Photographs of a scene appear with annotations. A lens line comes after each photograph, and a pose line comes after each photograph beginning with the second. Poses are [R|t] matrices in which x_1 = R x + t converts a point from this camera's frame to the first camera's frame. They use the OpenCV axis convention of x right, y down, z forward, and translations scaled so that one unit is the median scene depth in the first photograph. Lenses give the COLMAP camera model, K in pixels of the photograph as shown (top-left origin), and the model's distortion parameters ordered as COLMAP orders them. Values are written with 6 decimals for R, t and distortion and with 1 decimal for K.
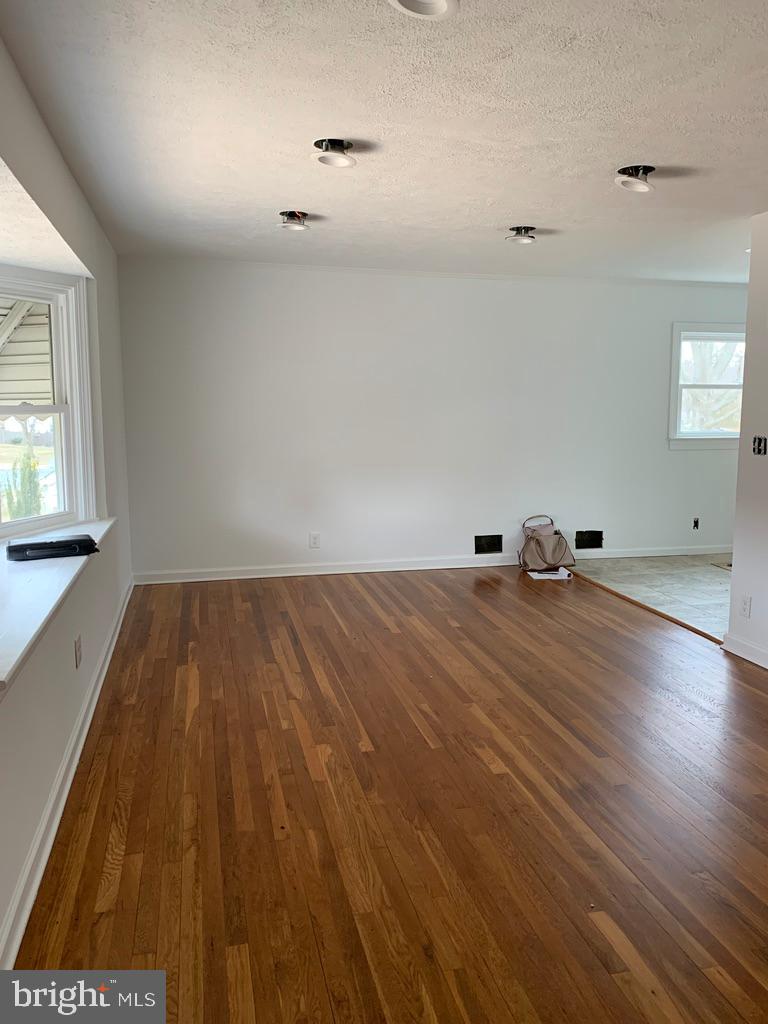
lens RADIAL K [[776.7, 0, 384.0], [0, 776.7, 512.0], [0, 0, 1]] dist [0.010346, -0.002503]
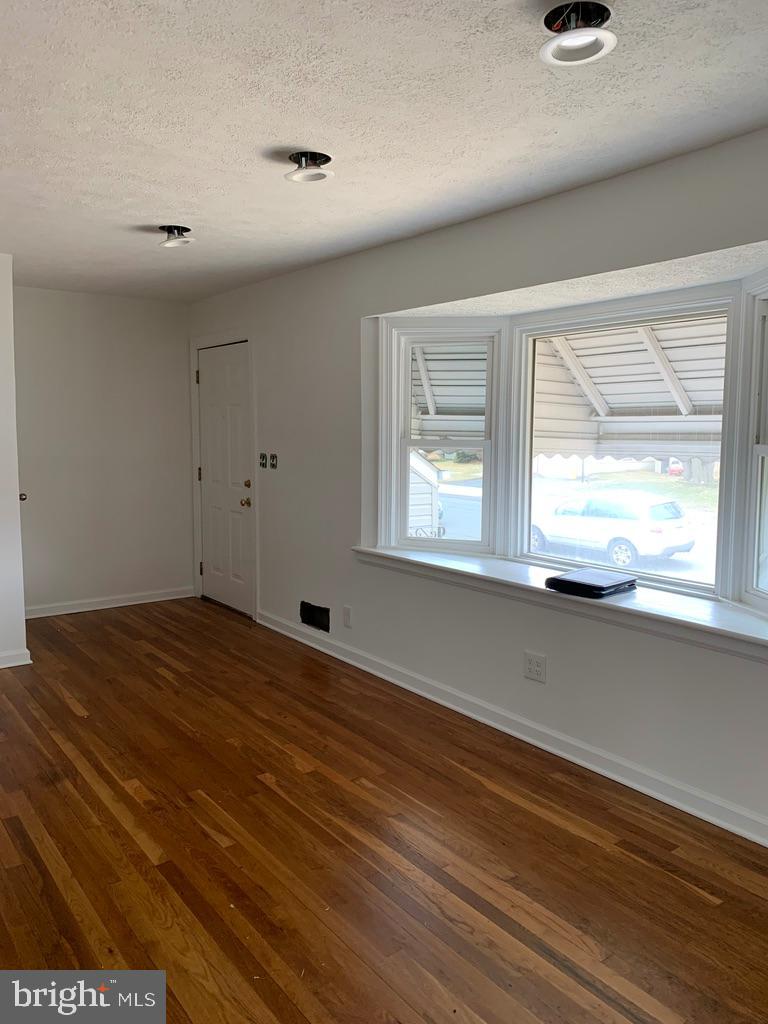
lens RADIAL K [[776.7, 0, 384.0], [0, 776.7, 512.0], [0, 0, 1]] dist [0.010346, -0.002503]
pose [[-0.920074, 0.038797, -0.389818, 0.171443], [-0.058977, 0.970024, 0.235743, -0.219988], [0.387279, 0.239891, -0.890206, 1.482899]]
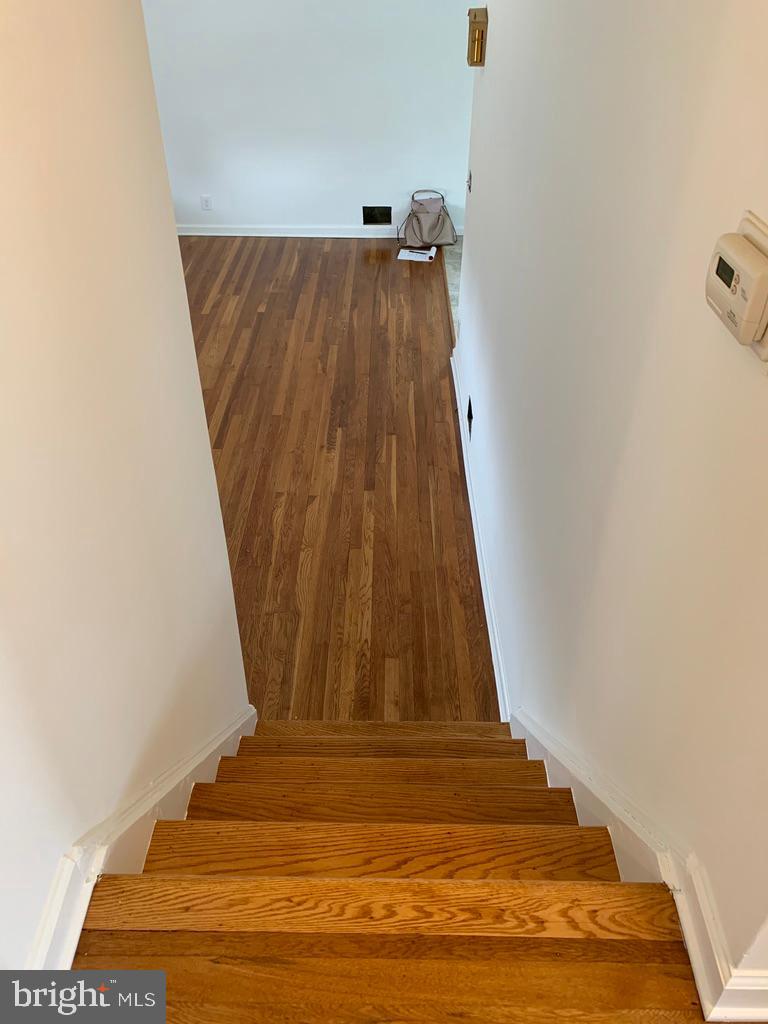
lens RADIAL K [[776.7, 0, 384.0], [0, 776.7, 512.0], [0, 0, 1]] dist [0.010346, -0.002503]
pose [[0.971602, 0.151829, -0.181485, 0.653561], [-0.040901, 0.863209, 0.503186, -0.234173], [0.233057, -0.481474, 0.844906, -0.125197]]
